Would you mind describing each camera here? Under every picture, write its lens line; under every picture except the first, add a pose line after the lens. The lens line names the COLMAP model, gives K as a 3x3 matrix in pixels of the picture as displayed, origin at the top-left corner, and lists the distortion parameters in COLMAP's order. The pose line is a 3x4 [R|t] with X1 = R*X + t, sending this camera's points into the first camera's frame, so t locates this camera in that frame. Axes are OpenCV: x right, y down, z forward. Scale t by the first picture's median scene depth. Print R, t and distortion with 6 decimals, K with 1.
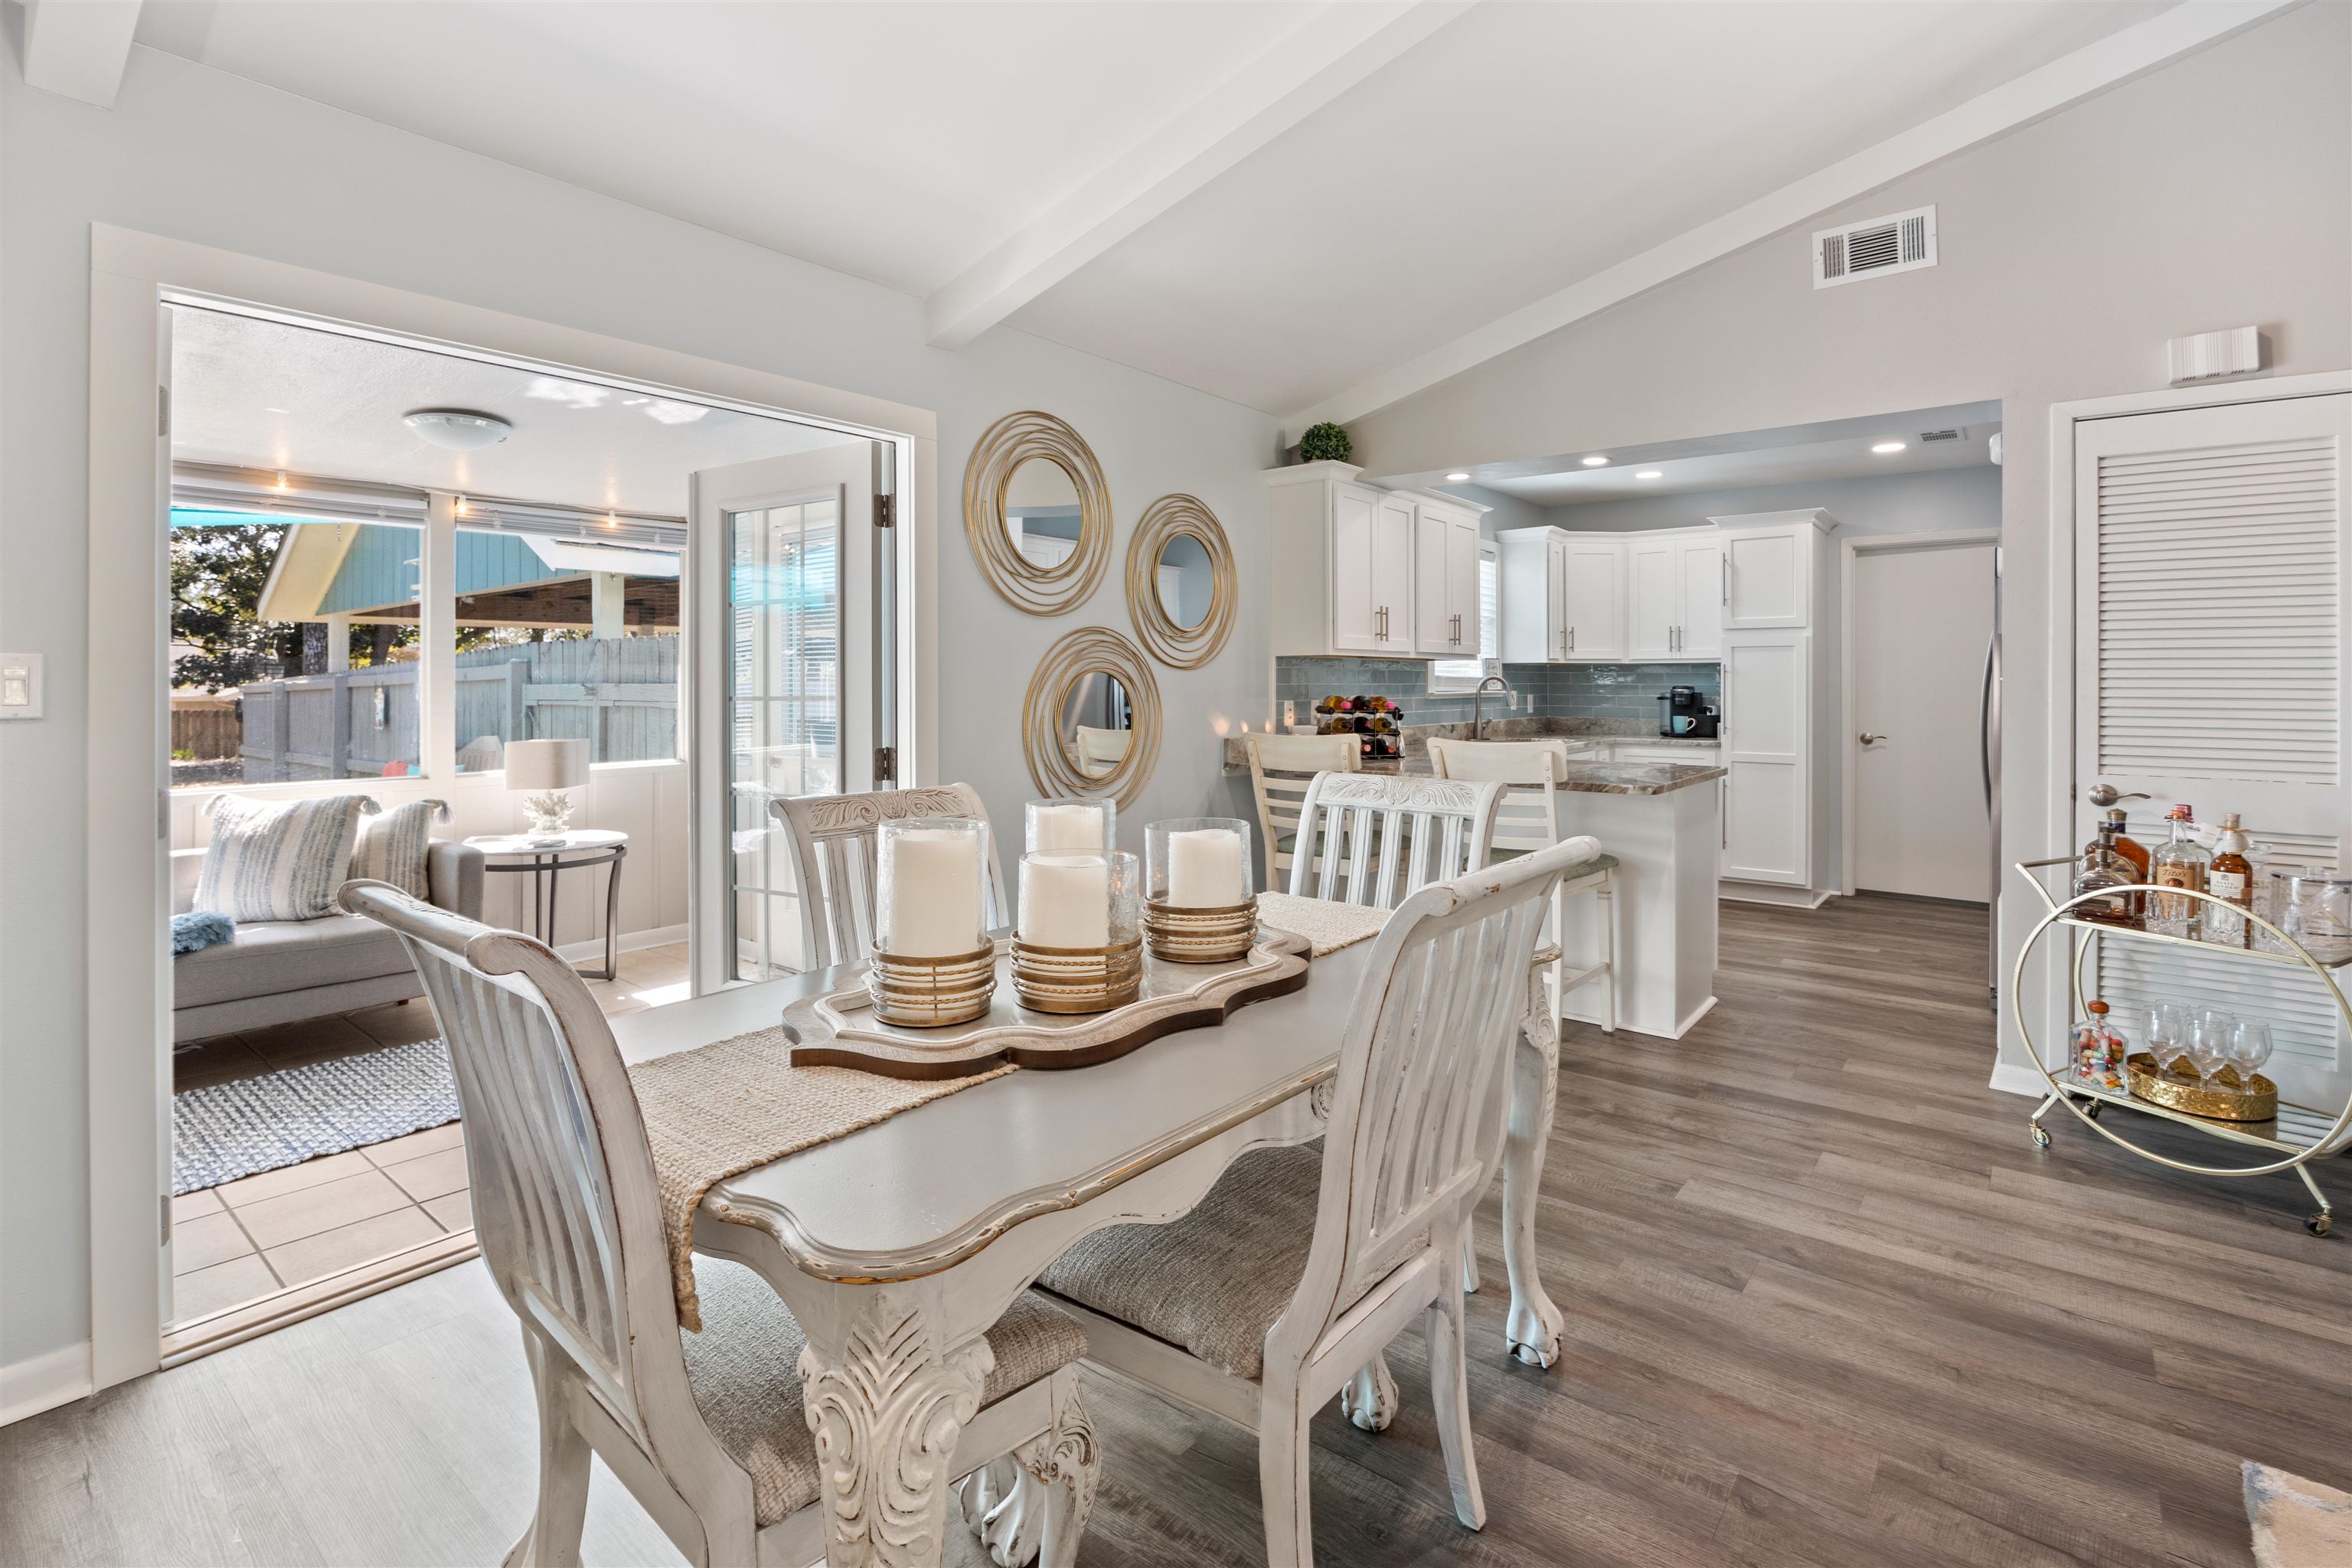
lens RADIAL K [[1092.7, 0, 1177.3], [0, 1092.7, 689.1], [0, 0, 1]] dist [-0.015513, 0.000648]
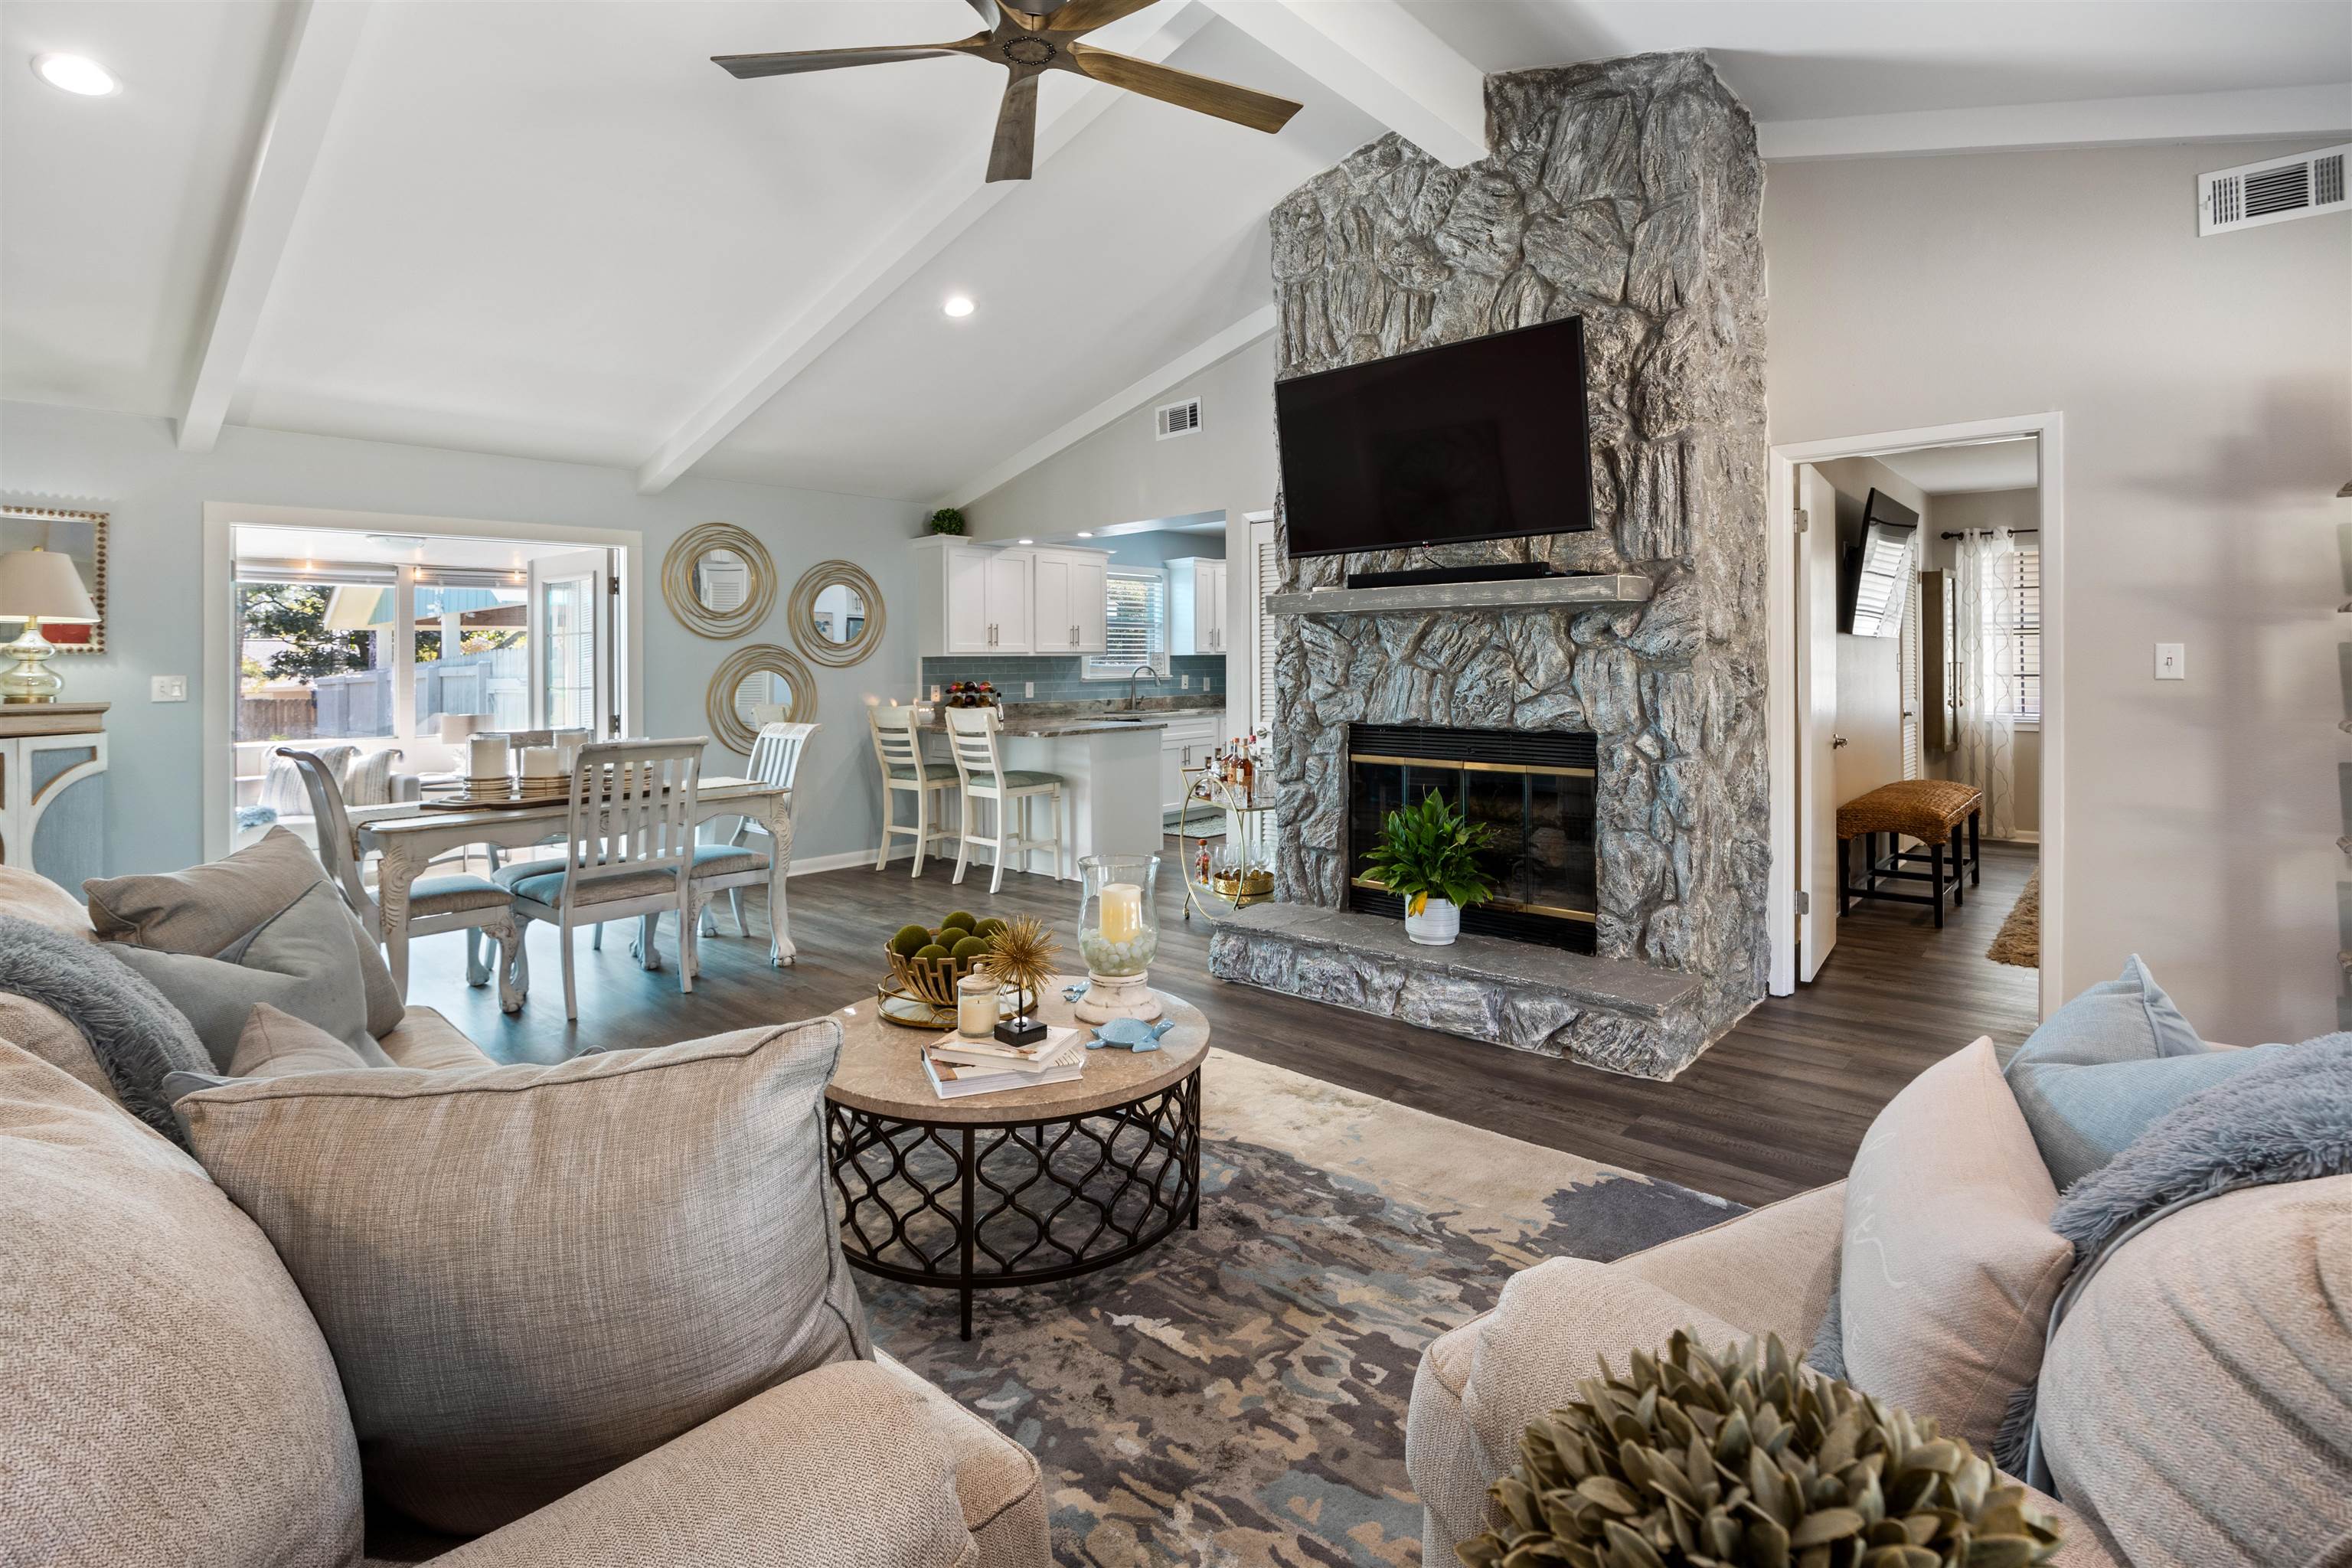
lens RADIAL K [[1094.5, 0, 1173.9], [0, 1094.5, 659.4], [0, 0, 1]] dist [-0.012213, -0.000375]
pose [[0.998240, -0.012104, -0.058060, 0.543125], [0.011615, 0.999894, -0.008767, -0.008801], [0.058160, 0.008078, 0.998275, -0.542587]]
